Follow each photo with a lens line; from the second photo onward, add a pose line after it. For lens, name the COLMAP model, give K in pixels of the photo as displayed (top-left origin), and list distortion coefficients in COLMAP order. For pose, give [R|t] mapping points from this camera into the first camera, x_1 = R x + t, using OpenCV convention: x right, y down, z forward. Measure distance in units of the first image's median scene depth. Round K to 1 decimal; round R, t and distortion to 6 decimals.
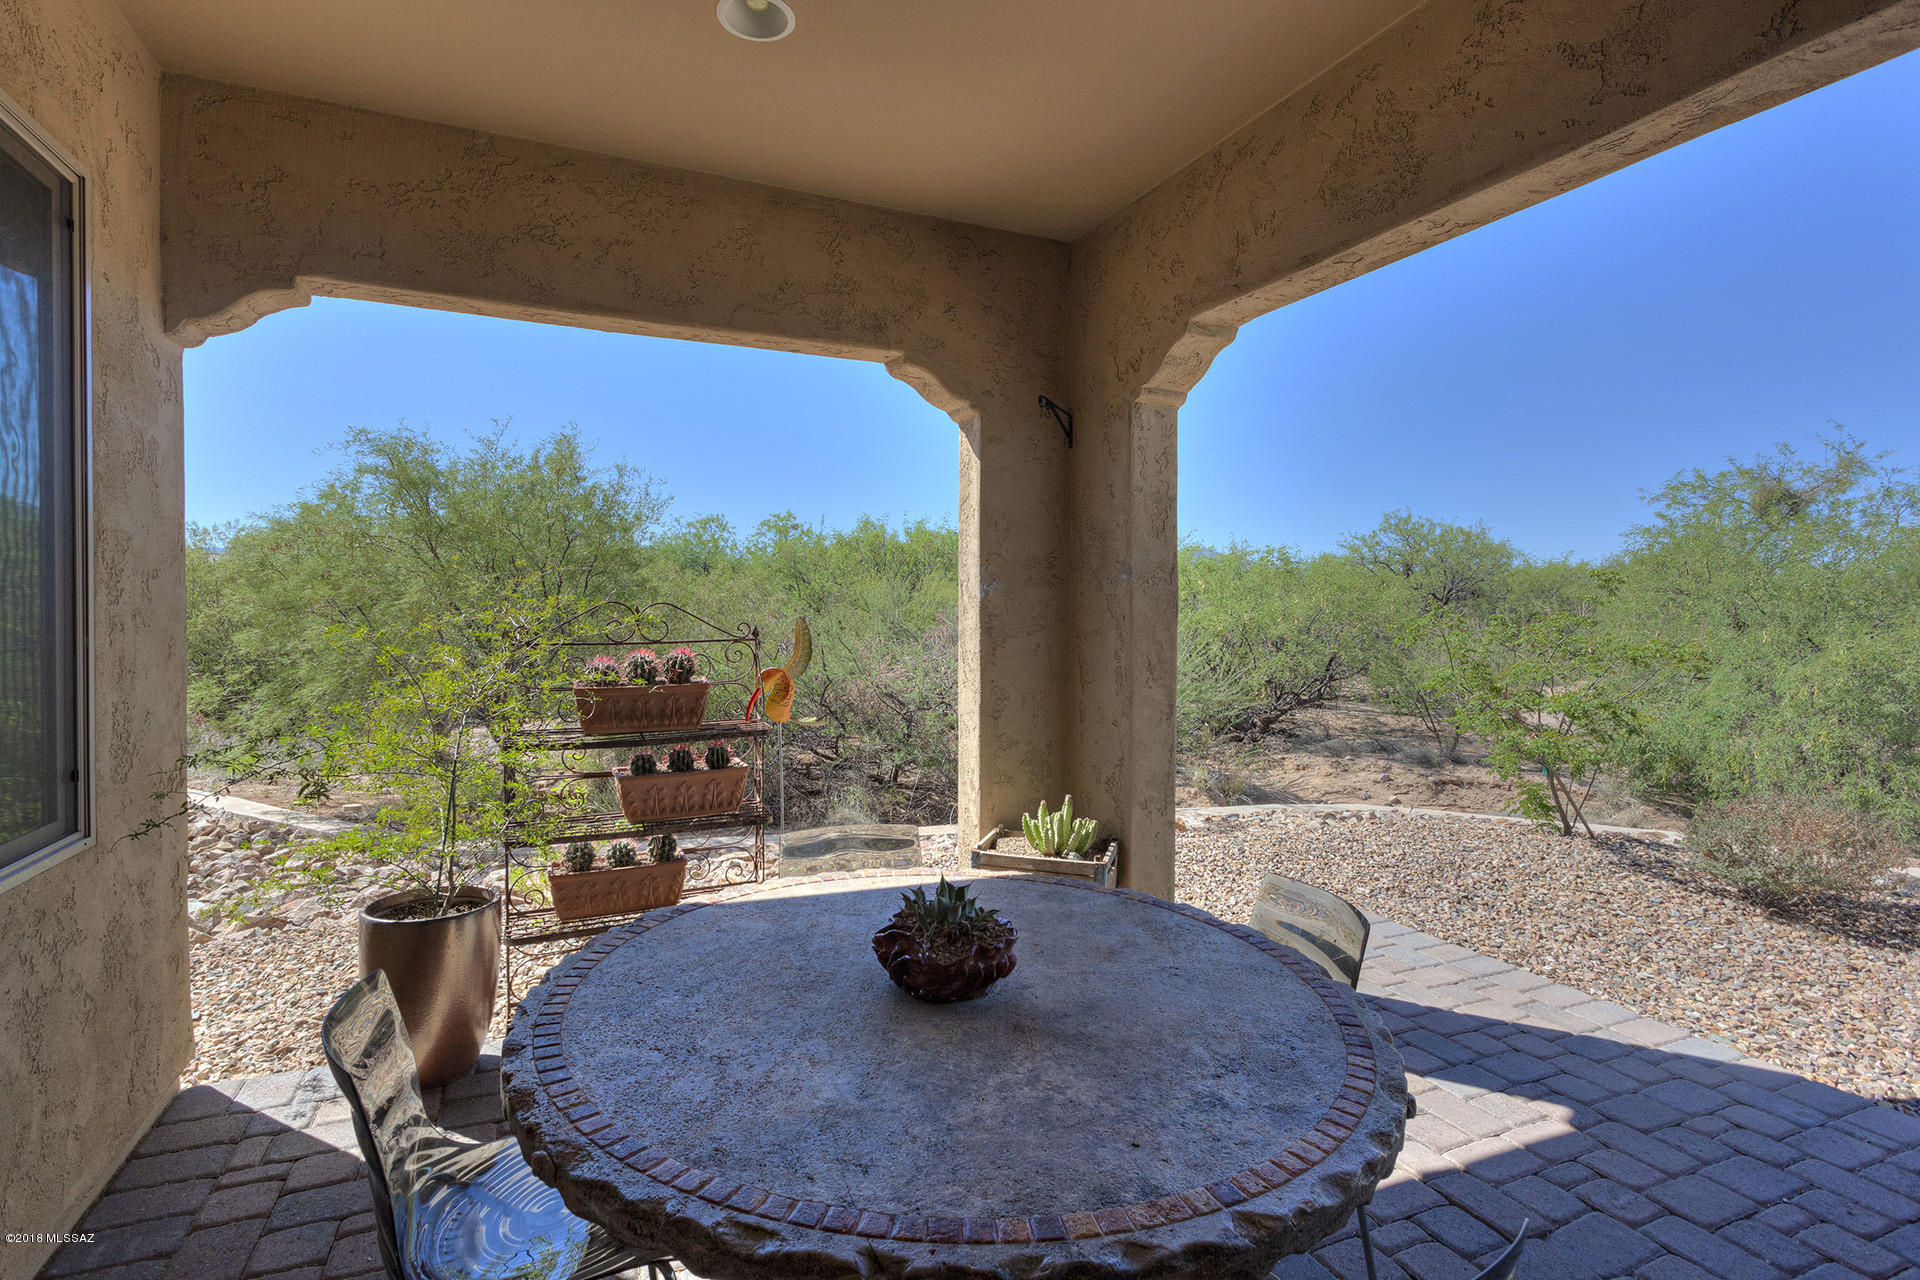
lens RADIAL K [[915.7, 0, 944.6], [0, 915.7, 629.0], [0, 0, 1]] dist [0.011545, 0.000753]
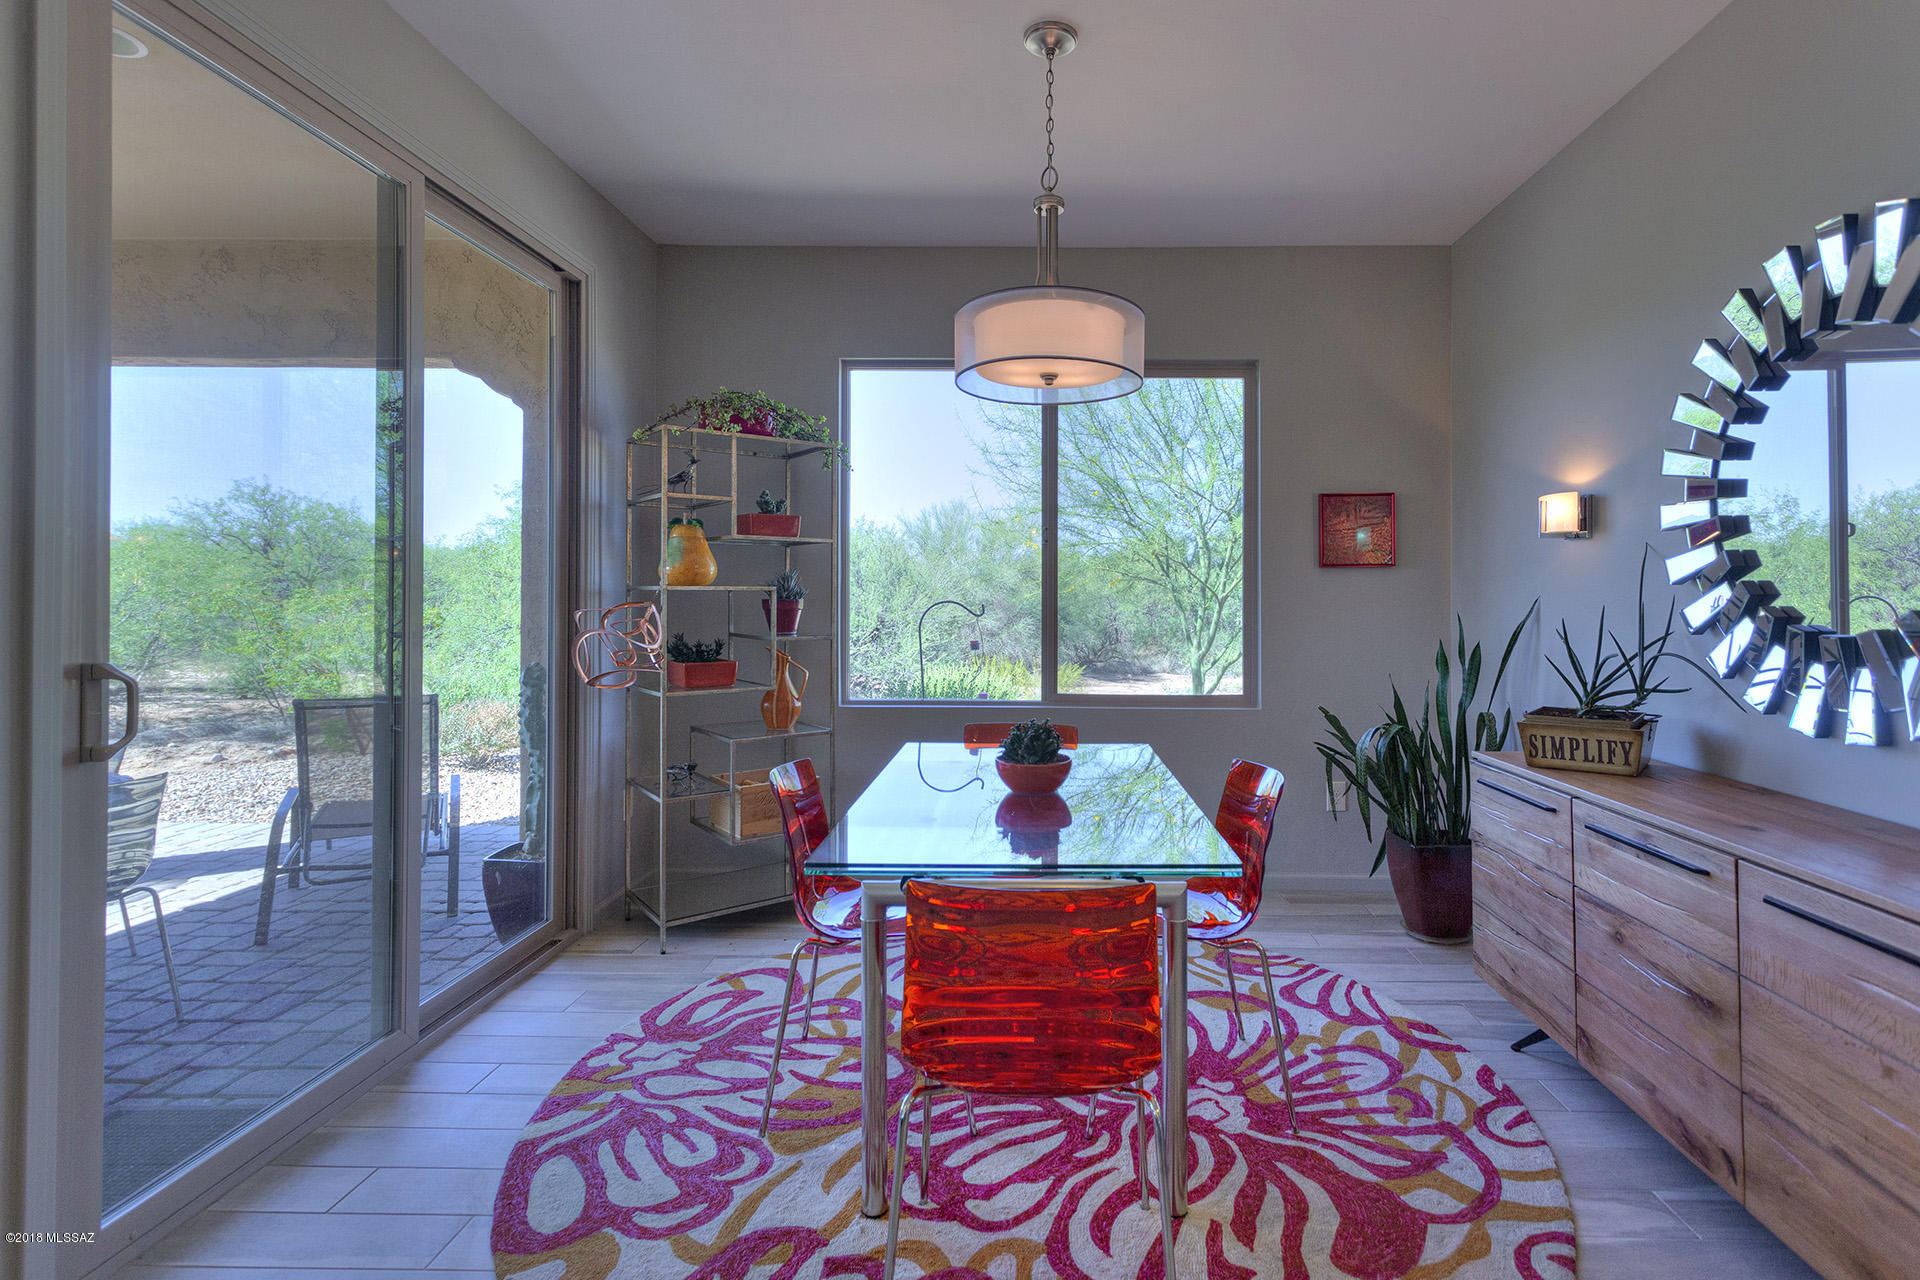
lens RADIAL K [[915.7, 0, 1019.7], [0, 915.7, 592.6], [0, 0, 1]] dist [0.011545, 0.000753]
pose [[0.413397, -0.001493, 0.910550, -0.058333], [0.017755, 0.999822, -0.006421, 0.005220], [-0.910378, 0.018822, 0.413350, -0.167699]]
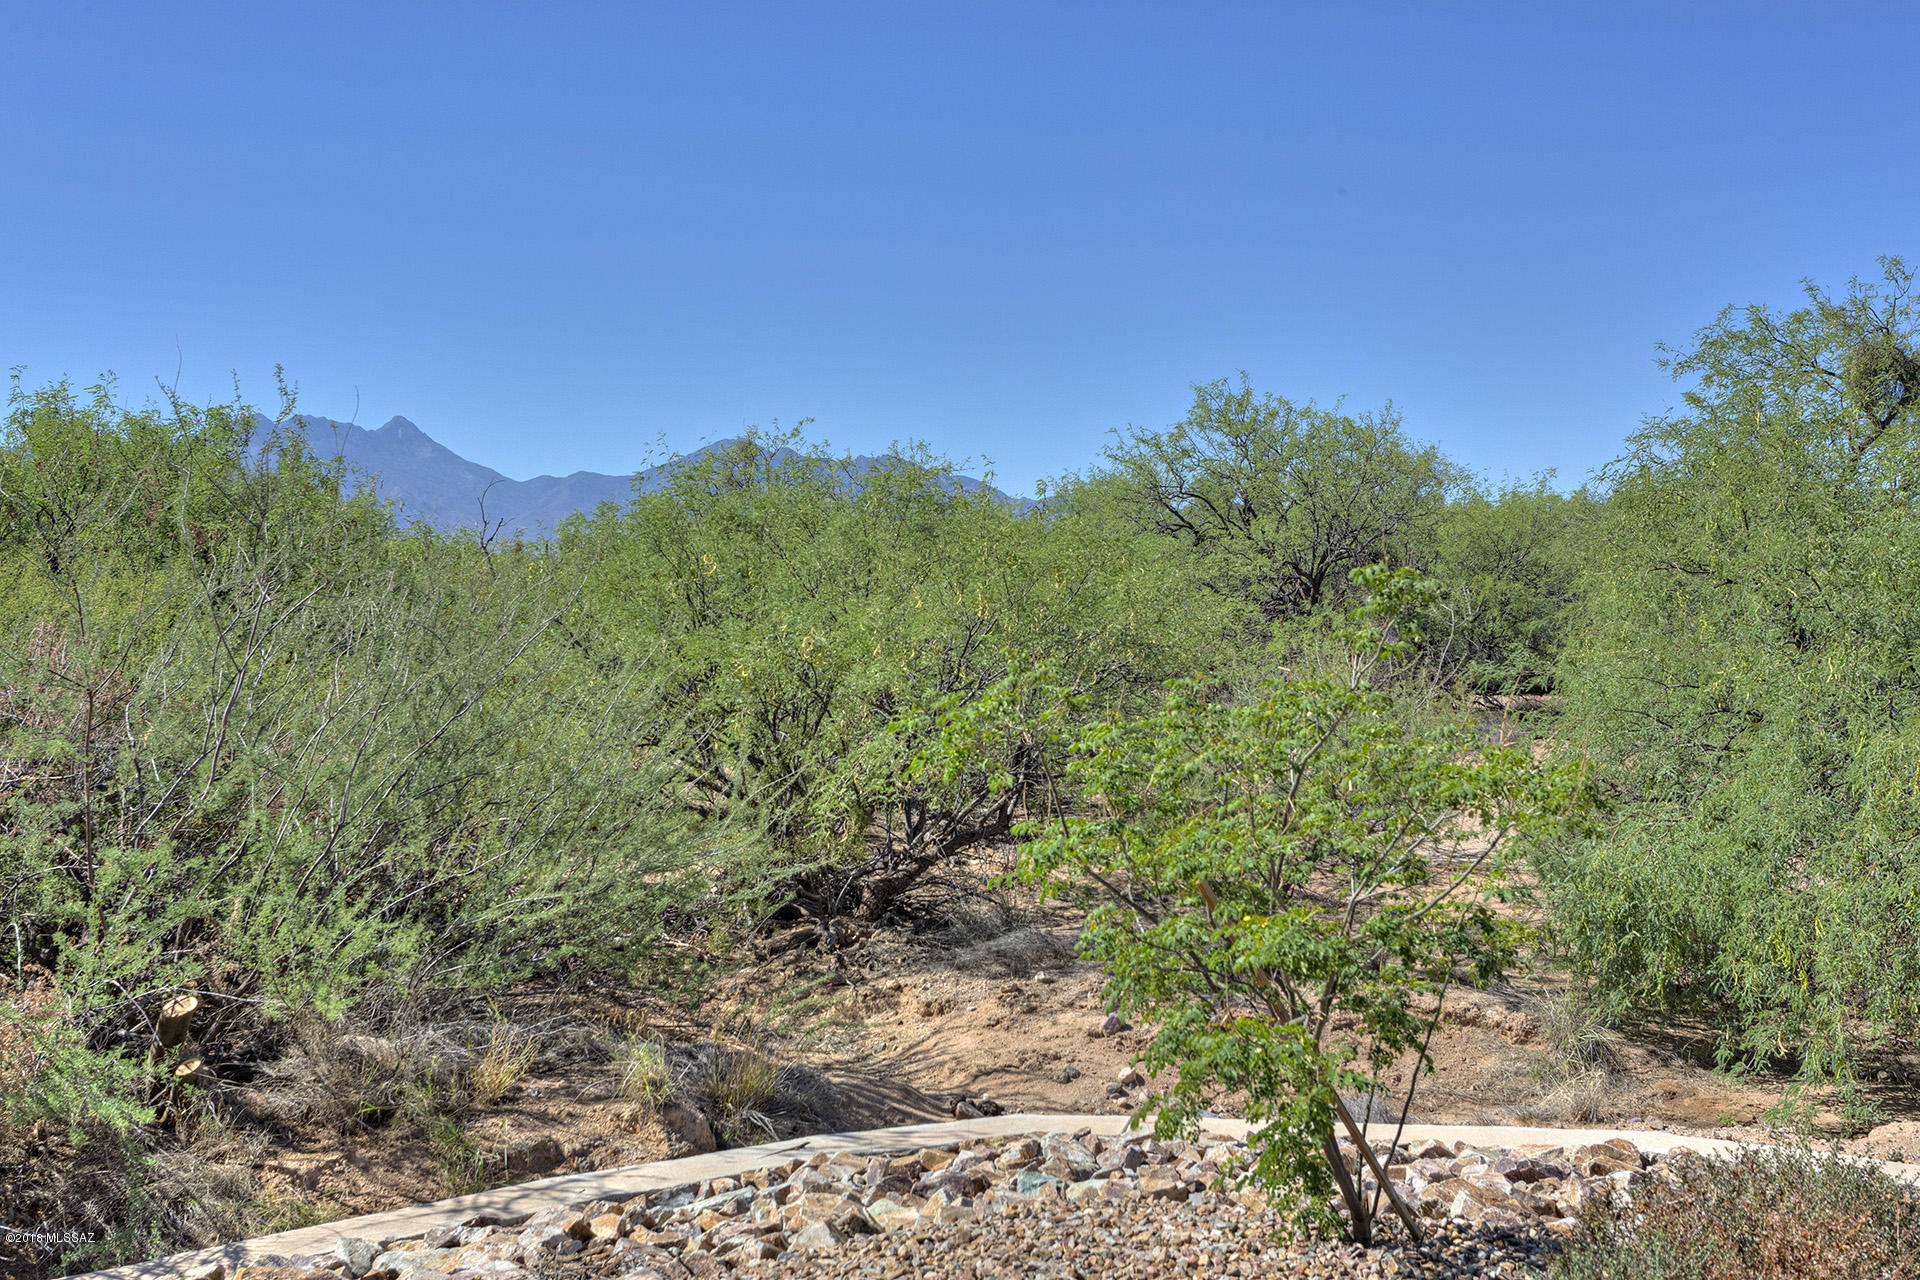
lens RADIAL K [[2145.9, 0, 970.2], [0, 2145.9, 644.1], [0, 0, 1]] dist [0.053389, 0.000000]
pose [[0.947924, -0.025890, 0.317444, 0.091337], [0.026378, 0.999648, 0.002759, -0.013014], [-0.317404, 0.005758, 0.948273, 0.072507]]
